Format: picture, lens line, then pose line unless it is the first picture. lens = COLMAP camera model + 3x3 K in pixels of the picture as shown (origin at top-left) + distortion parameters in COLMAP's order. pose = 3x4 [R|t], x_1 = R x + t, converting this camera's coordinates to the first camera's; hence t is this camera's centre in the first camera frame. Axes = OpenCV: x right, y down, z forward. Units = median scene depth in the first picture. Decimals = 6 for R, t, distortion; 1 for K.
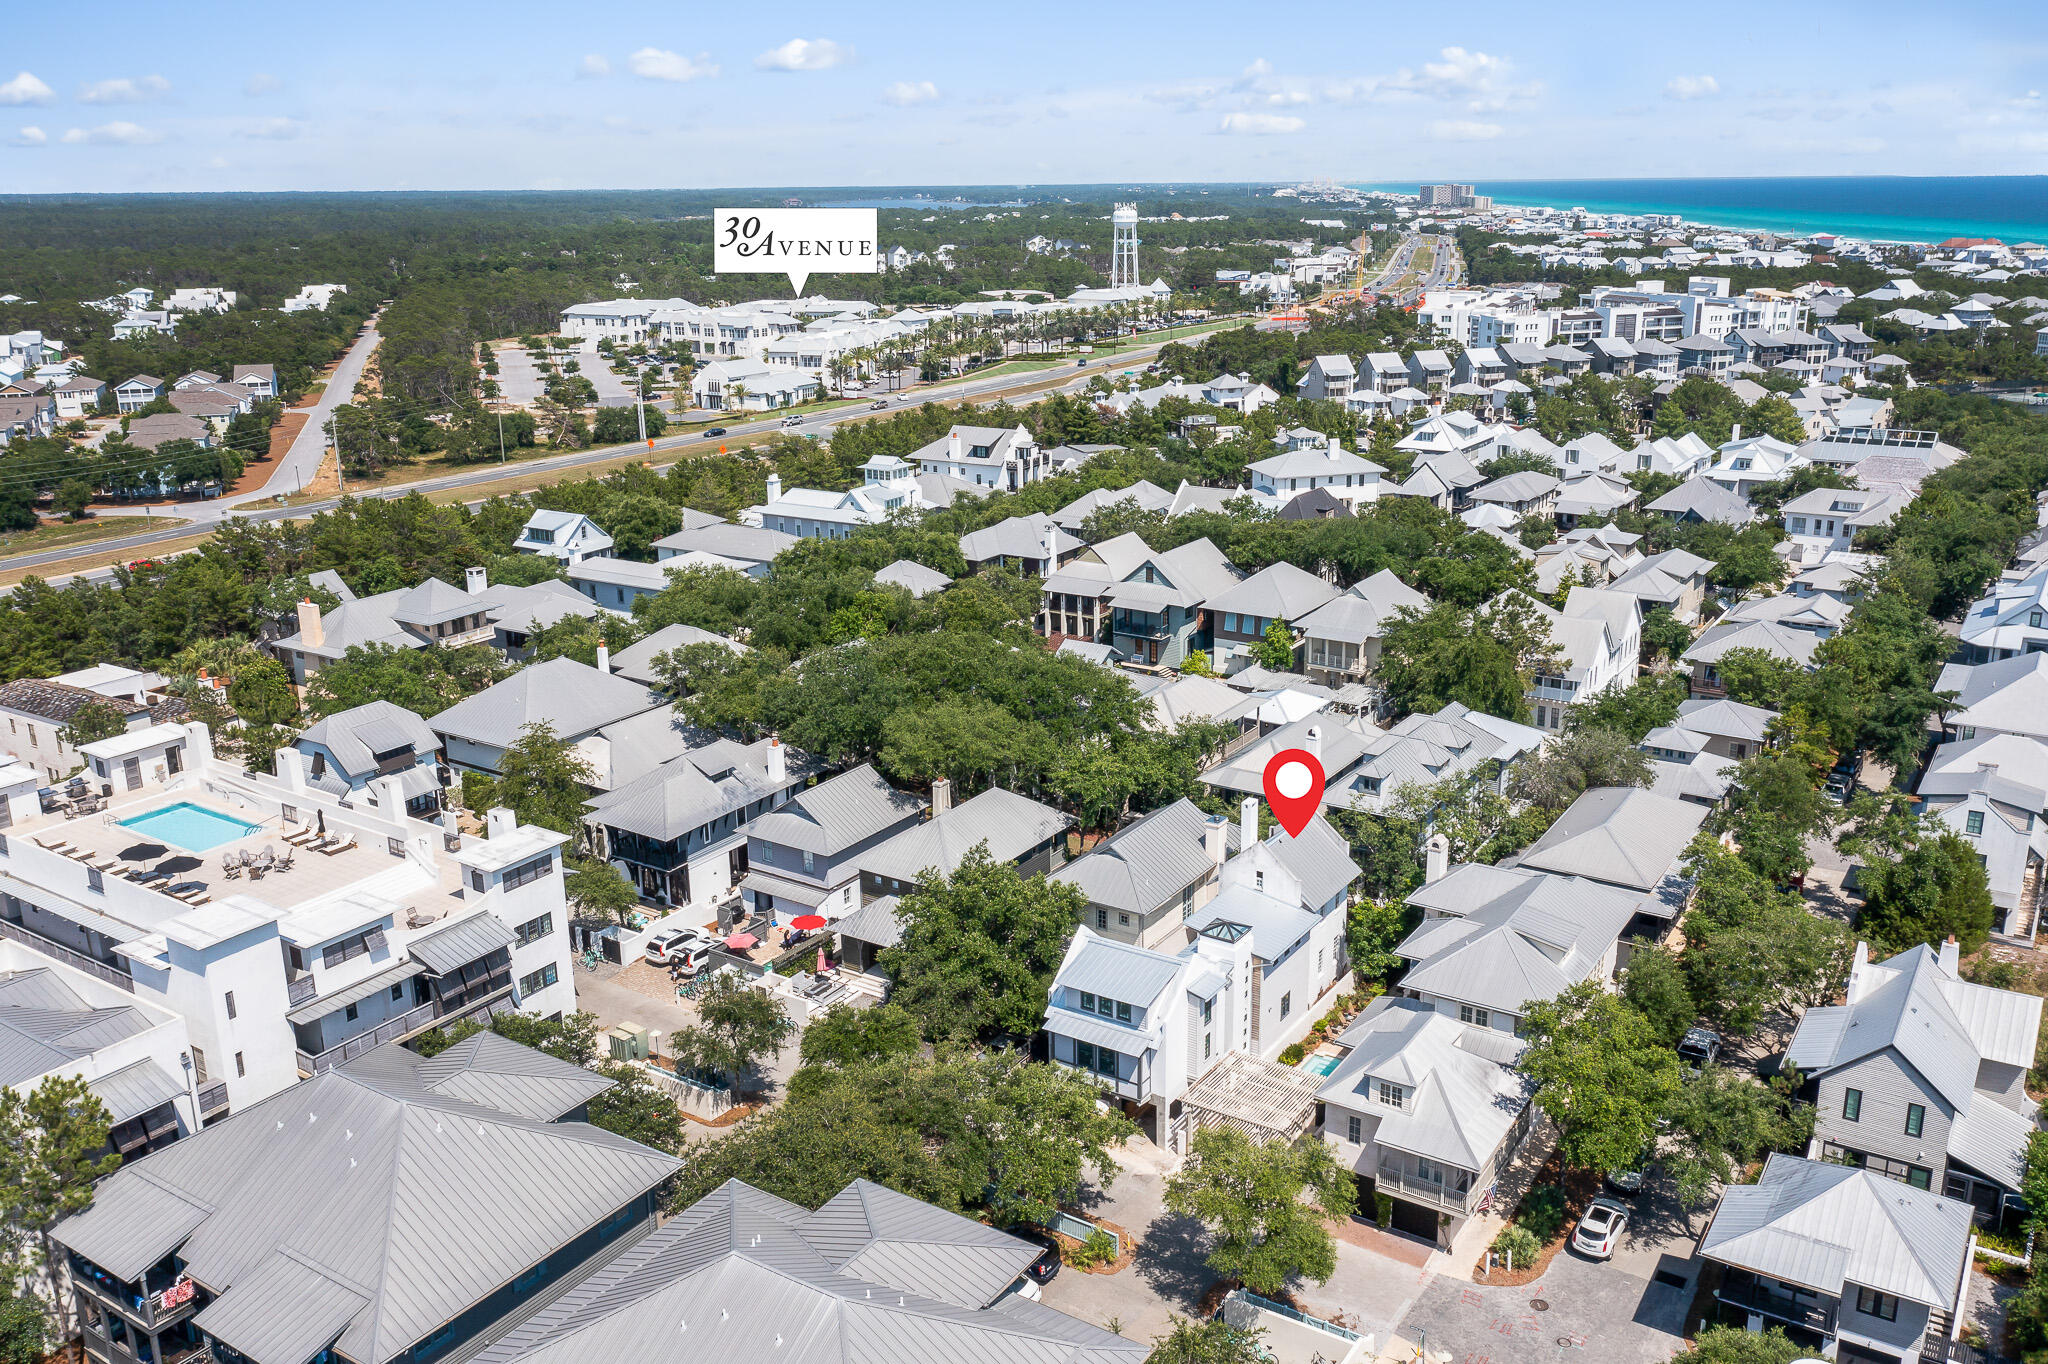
lens RADIAL K [[1704.0, 0, 1024.0], [0, 1704.0, 682.0], [0, 0, 1]] dist [-0.010441, 0.007676]
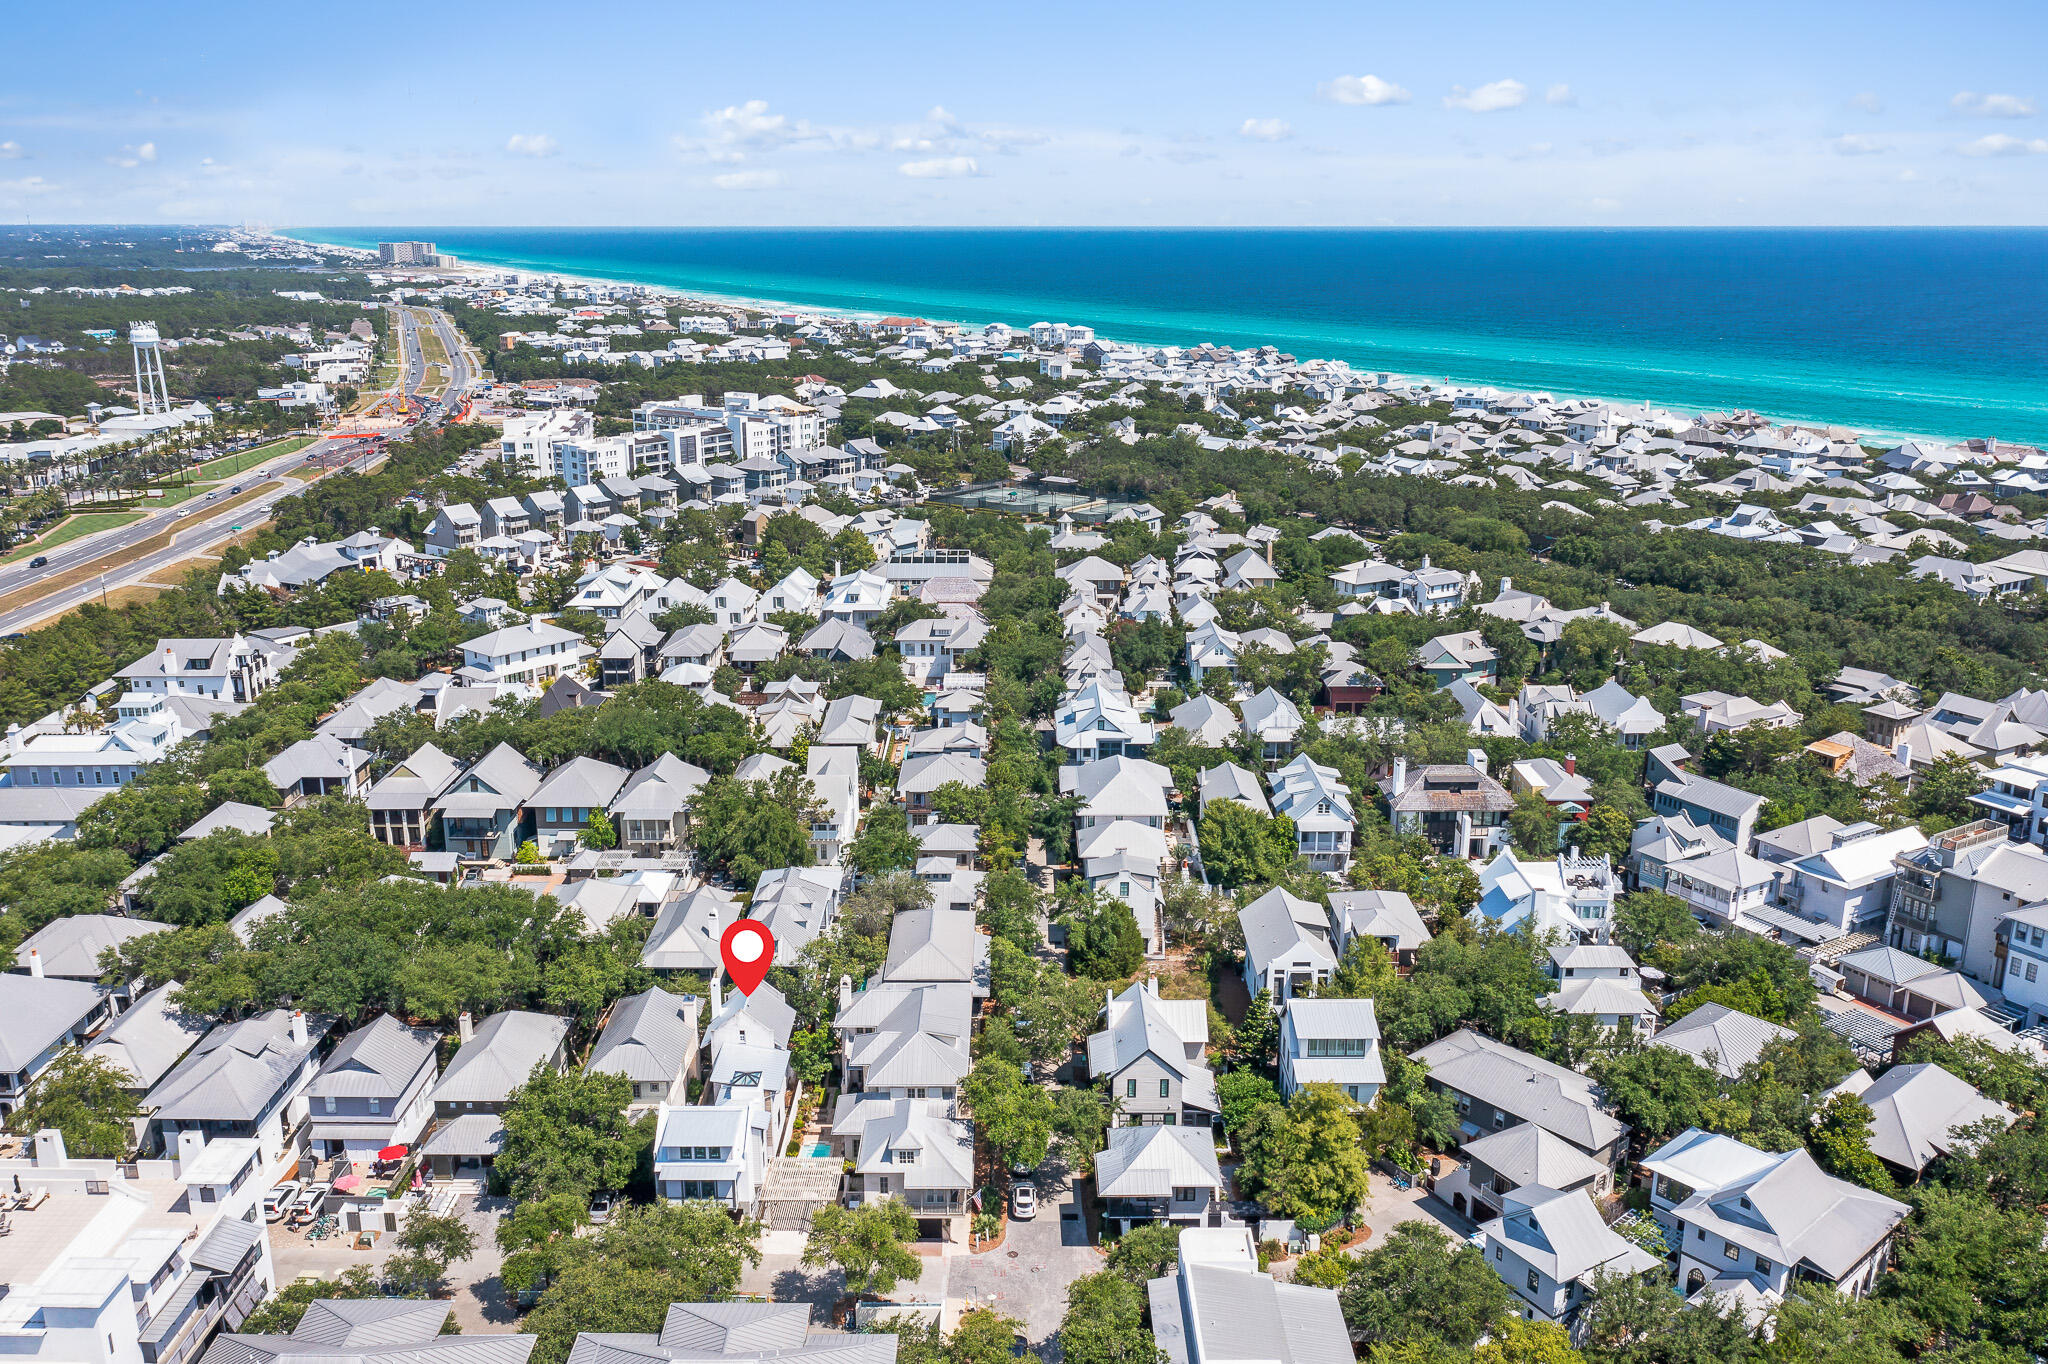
lens RADIAL K [[1704.0, 0, 1024.0], [0, 1704.0, 682.0], [0, 0, 1]] dist [-0.010441, 0.007676]
pose [[0.835538, -0.132402, 0.533241, -0.238900], [0.144877, 0.989274, 0.018624, -0.105216], [-0.529988, 0.061694, 0.845758, -0.219060]]
